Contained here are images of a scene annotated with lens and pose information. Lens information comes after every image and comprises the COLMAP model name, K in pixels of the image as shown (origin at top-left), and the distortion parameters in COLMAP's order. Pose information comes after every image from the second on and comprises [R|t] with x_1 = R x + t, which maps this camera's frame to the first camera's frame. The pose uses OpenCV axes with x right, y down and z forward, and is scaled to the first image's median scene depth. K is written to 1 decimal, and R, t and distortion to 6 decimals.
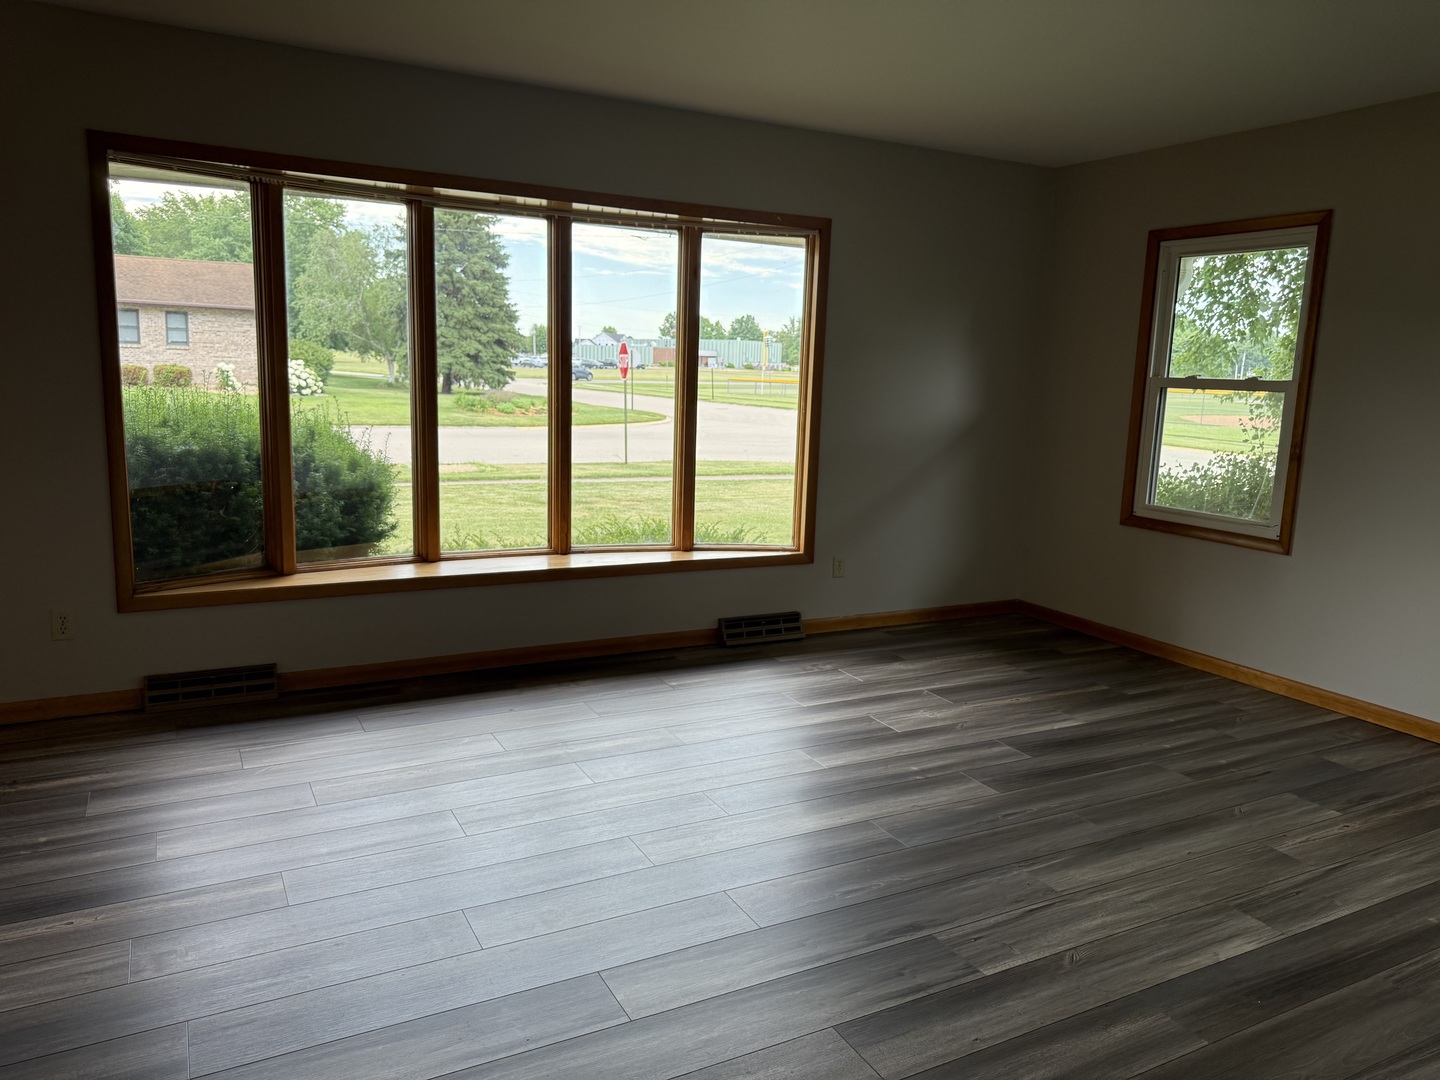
lens RADIAL K [[1019.9, 0, 723.8], [0, 1019.9, 540.1], [0, 0, 1]] dist [0.068381, -0.096401]
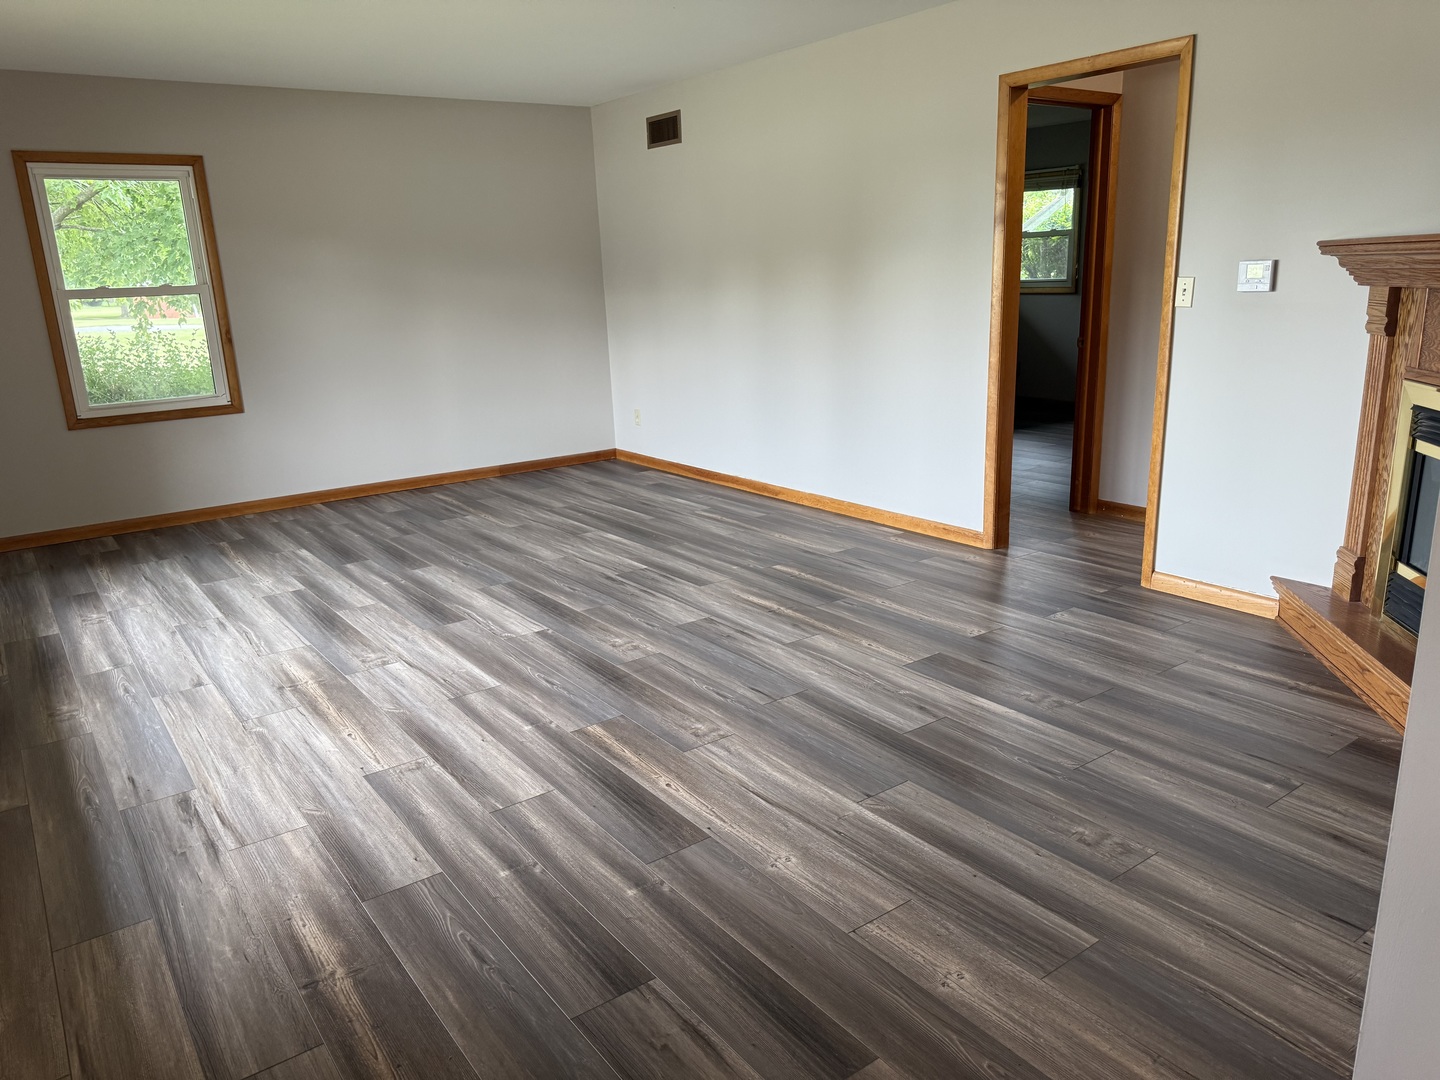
lens RADIAL K [[1019.9, 0, 725.7], [0, 1019.9, 547.1], [0, 0, 1]] dist [0.068381, -0.096401]
pose [[-0.136423, -0.289493, 0.947408, -0.993090], [0.197757, 0.929142, 0.312388, -0.134271], [-0.970711, 0.229974, -0.069508, 0.567601]]
